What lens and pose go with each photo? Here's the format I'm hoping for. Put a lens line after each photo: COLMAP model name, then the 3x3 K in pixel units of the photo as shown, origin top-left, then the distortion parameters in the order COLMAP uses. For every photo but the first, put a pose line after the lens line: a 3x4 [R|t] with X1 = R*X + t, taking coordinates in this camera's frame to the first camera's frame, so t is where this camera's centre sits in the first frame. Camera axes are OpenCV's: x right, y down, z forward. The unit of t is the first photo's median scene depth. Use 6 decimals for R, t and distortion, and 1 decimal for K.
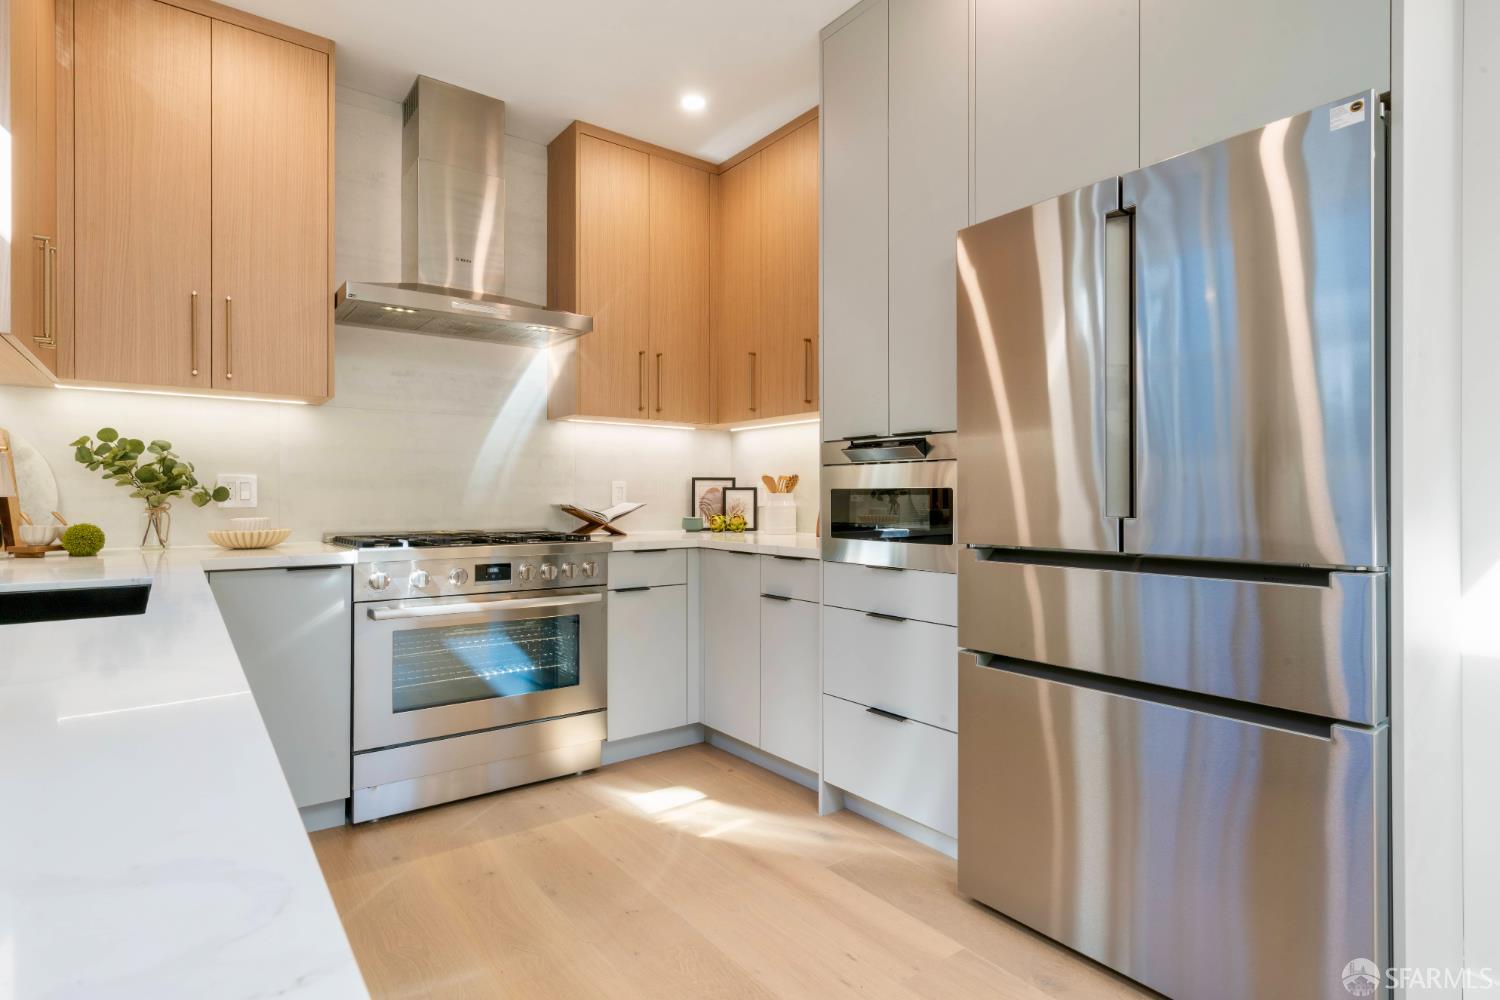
lens RADIAL K [[767.2, 0, 740.4], [0, 767.2, 496.8], [0, 0, 1]] dist [0.009971, -0.001242]
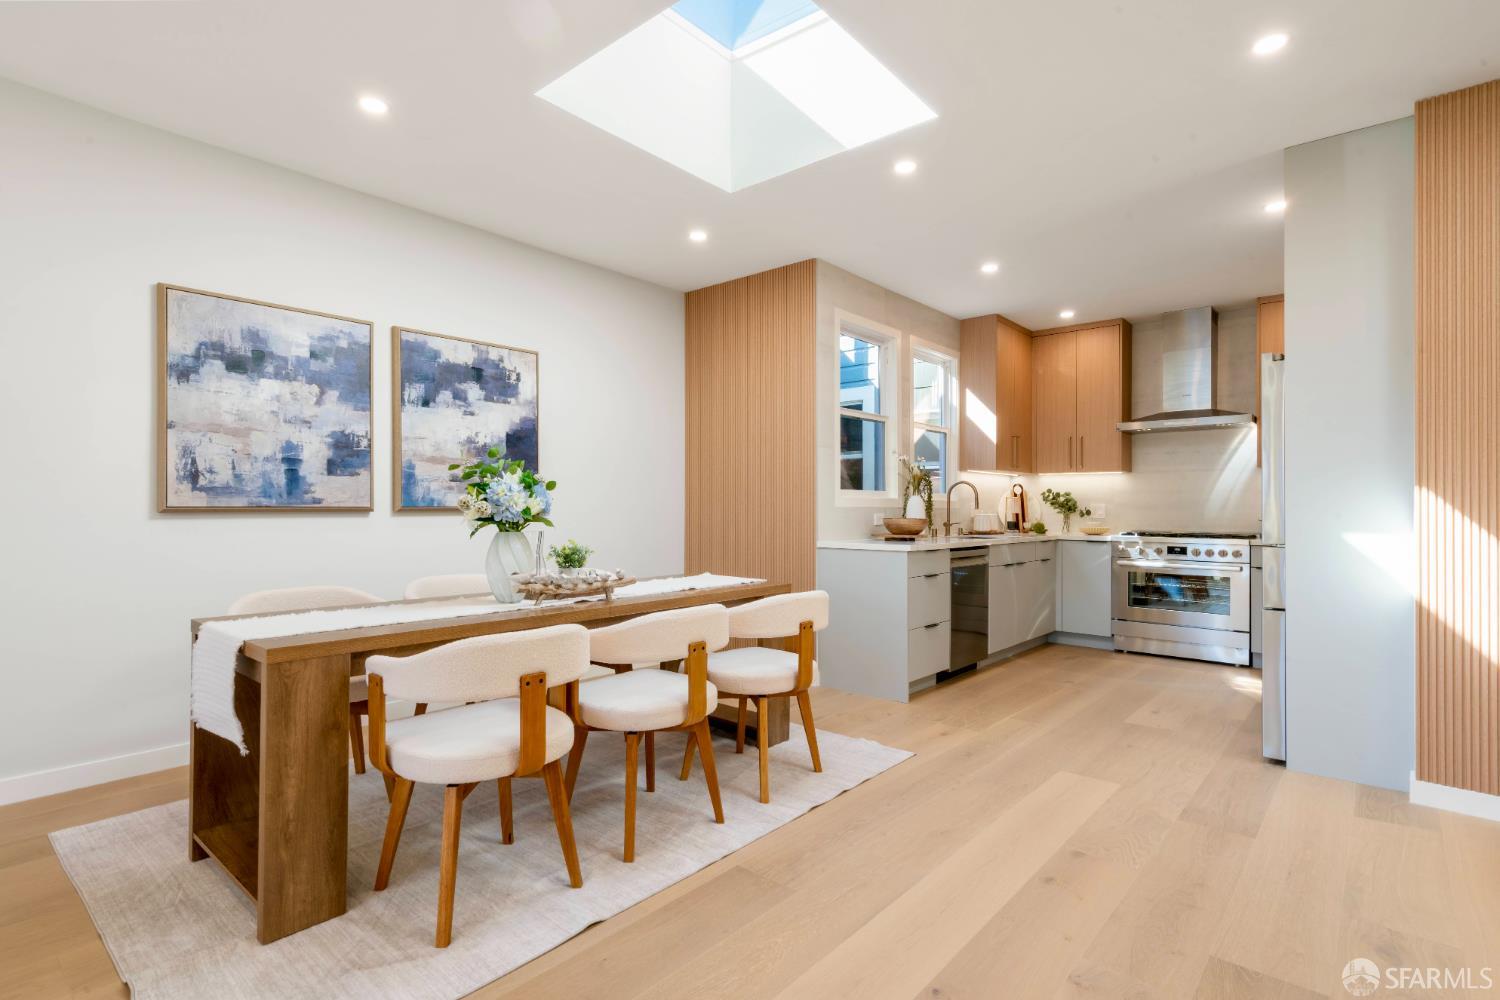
lens RADIAL K [[729.7, 0, 753.8], [0, 729.7, 497.7], [0, 0, 1]] dist [0.002924, 0.000181]
pose [[0.224043, -0.014337, -0.974474, 1.383209], [-0.006983, 0.999843, -0.016315, -0.004802], [0.974554, 0.010461, 0.223907, -0.579931]]
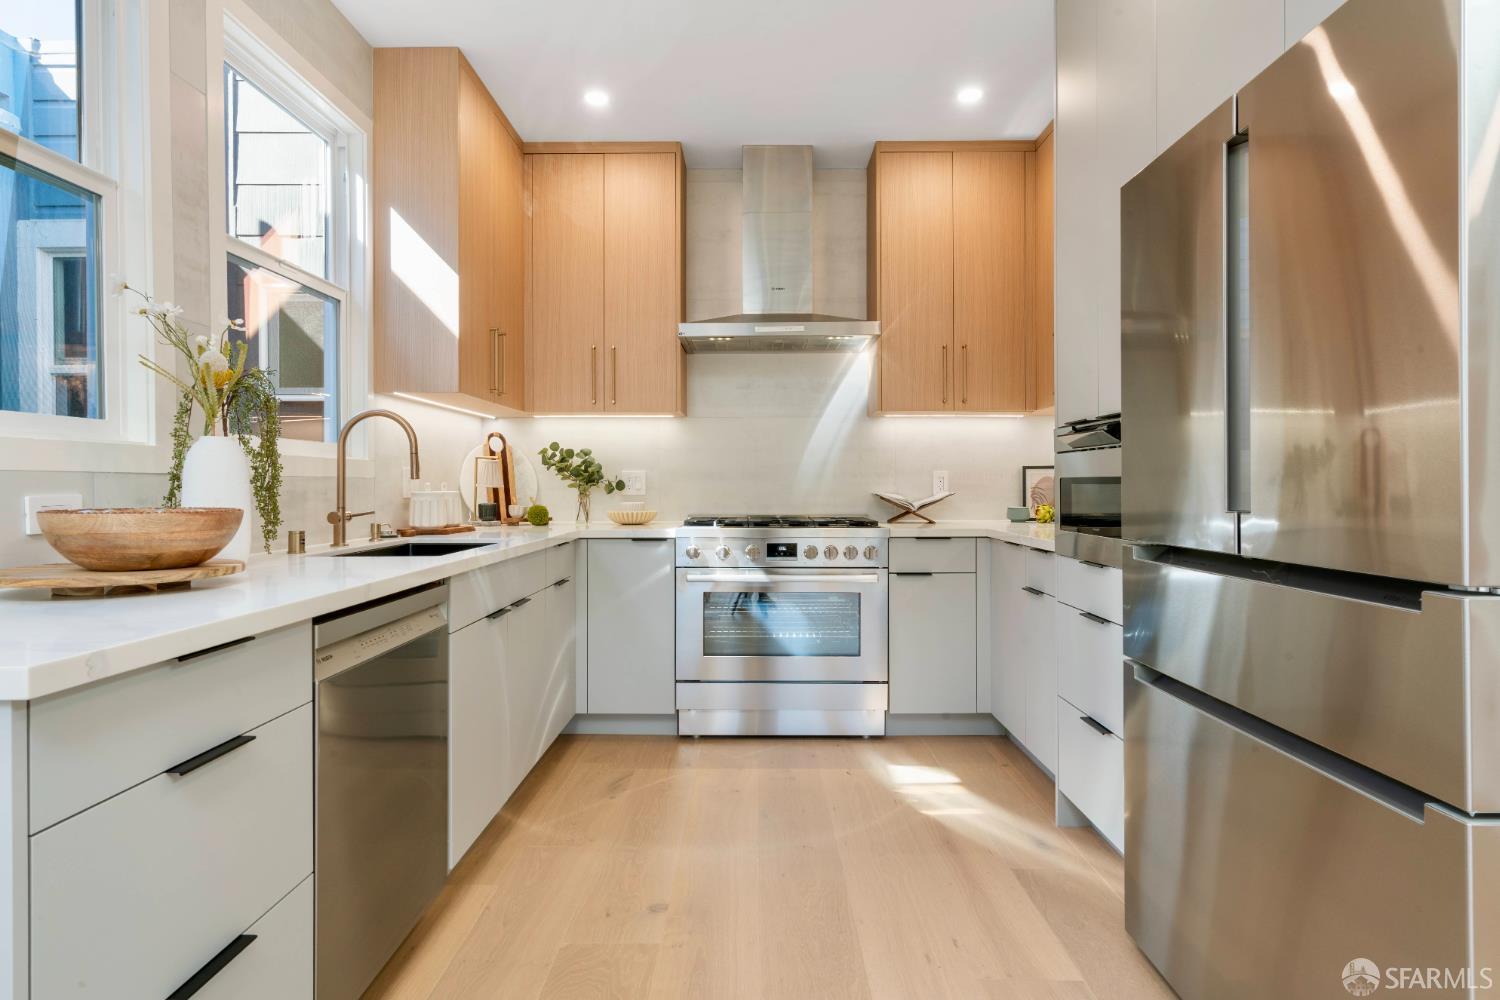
lens RADIAL K [[767.2, 0, 739.5], [0, 767.2, 484.6], [0, 0, 1]] dist [0.009971, -0.001242]
pose [[0.794422, -0.003168, -0.607358, 0.353587], [0.002518, 0.999995, -0.001923, -0.001198], [0.607361, -0.000002, 0.794426, 0.017009]]
